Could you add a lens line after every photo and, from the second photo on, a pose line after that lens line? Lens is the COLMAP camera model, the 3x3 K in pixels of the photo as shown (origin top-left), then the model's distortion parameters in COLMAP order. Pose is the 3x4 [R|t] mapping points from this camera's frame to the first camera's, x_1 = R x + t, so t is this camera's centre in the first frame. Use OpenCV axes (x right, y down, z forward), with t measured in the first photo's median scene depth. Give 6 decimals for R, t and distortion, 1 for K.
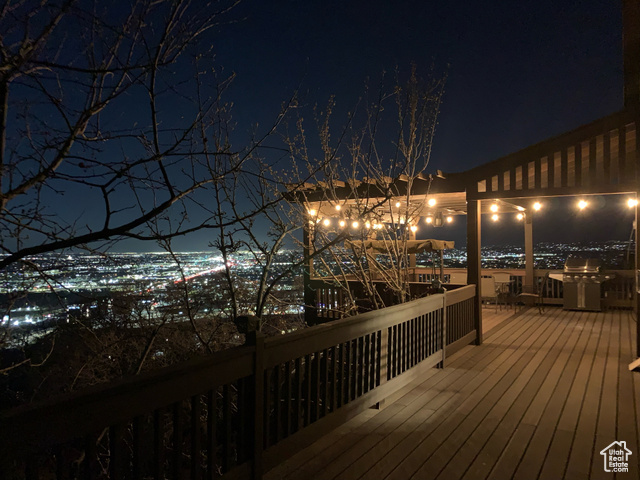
lens RADIAL K [[492.9, 0, 325.8], [0, 492.9, 243.9], [0, 0, 1]] dist [0.054464, -0.071628]
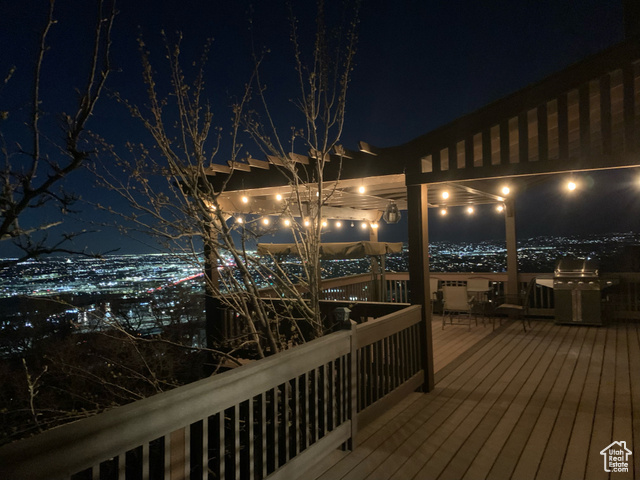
lens RADIAL K [[492.9, 0, 322.4], [0, 492.9, 238.9], [0, 0, 1]] dist [0.054464, -0.071628]
pose [[0.999775, -0.020732, -0.004451, 0.115350], [0.020704, 0.999767, -0.006144, -0.006877], [0.004577, 0.006051, 0.999971, 0.207341]]
